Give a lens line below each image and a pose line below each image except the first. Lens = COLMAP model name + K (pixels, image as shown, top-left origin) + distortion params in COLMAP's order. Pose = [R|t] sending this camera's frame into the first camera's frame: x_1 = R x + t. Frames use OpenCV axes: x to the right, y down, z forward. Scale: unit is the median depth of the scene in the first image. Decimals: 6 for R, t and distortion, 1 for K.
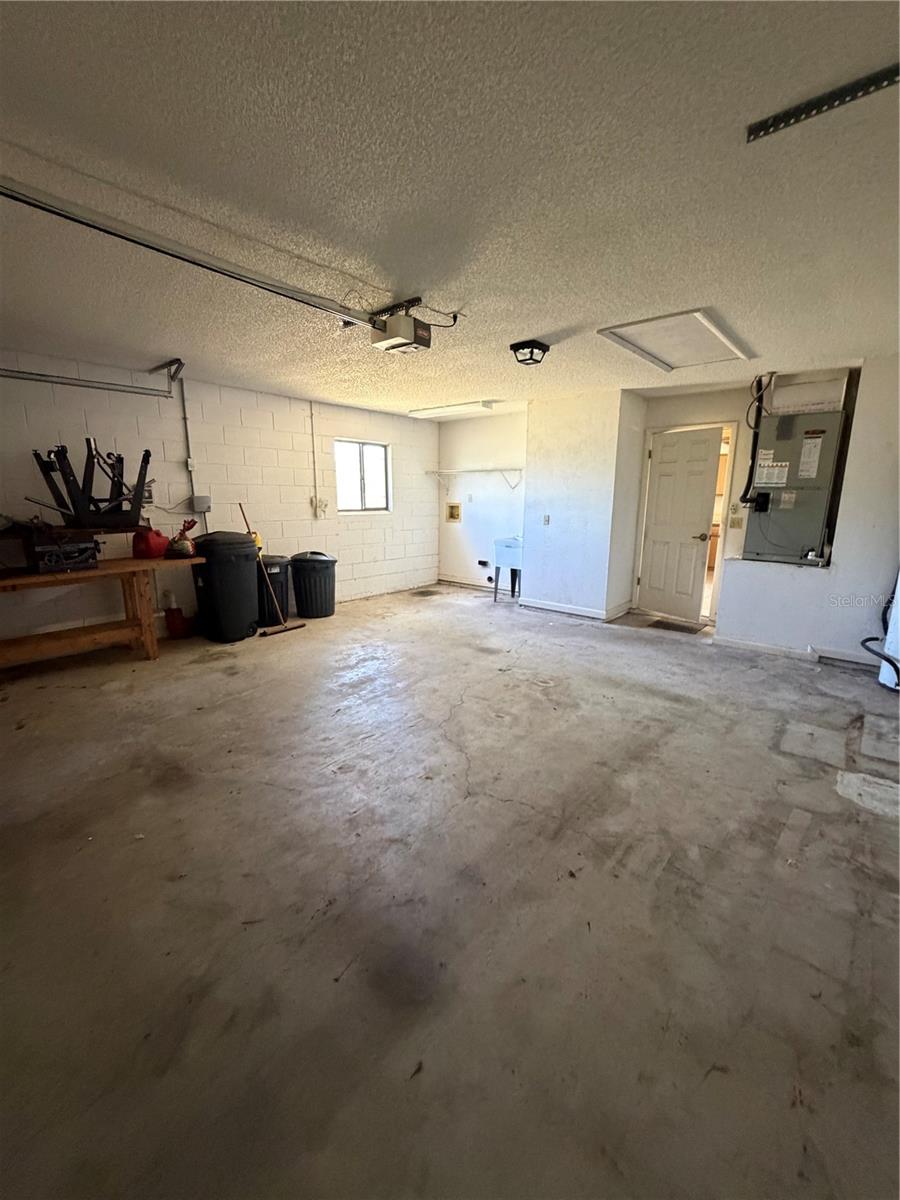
lens RADIAL K [[482.1, 0, 453.4], [0, 482.1, 601.3], [0, 0, 1]] dist [0.000070, 0.000039]
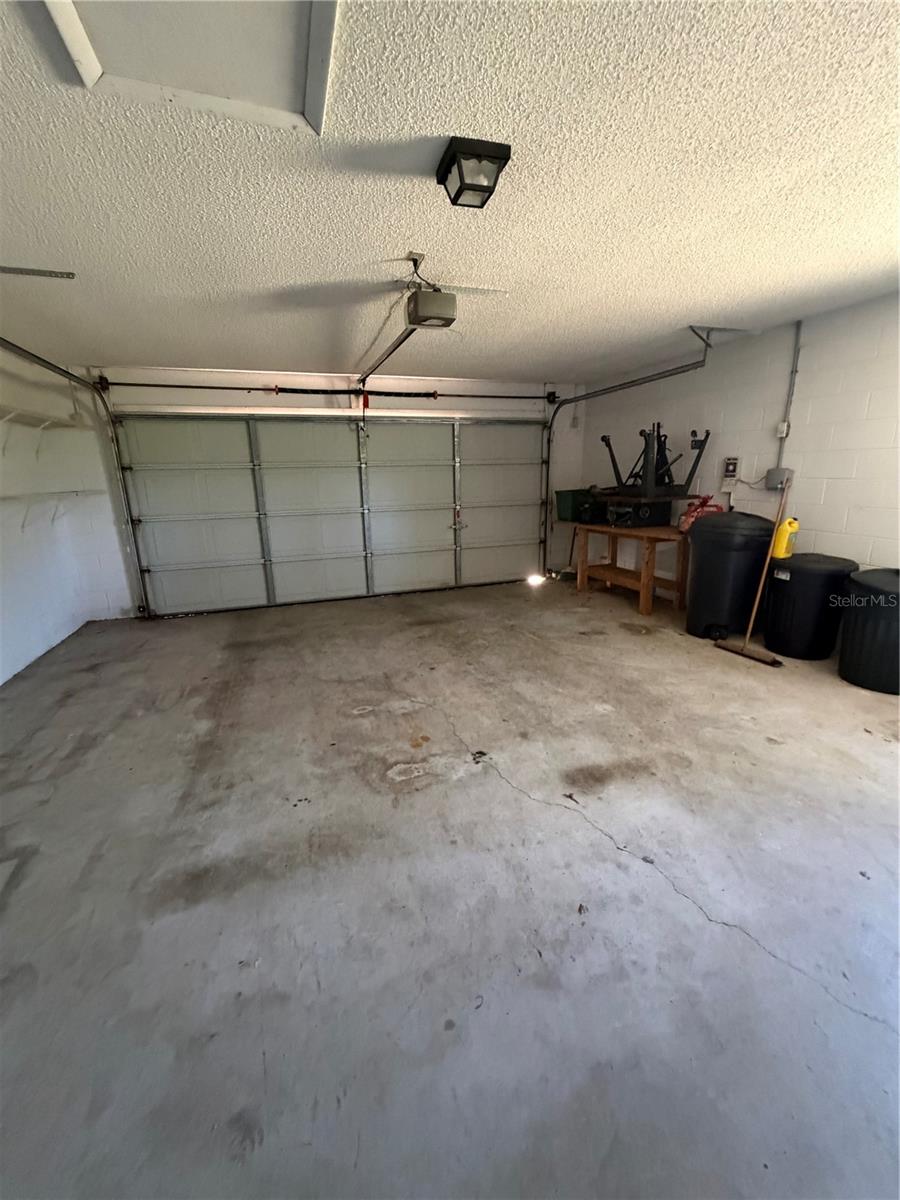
lens RADIAL K [[482.1, 0, 452.0], [0, 482.1, 595.8], [0, 0, 1]] dist [0.000070, 0.000039]
pose [[-0.493991, 0.219000, -0.841434, 0.663208], [-0.169139, 0.925066, 0.340066, -0.280100], [0.852857, 0.310309, -0.419933, 1.294255]]
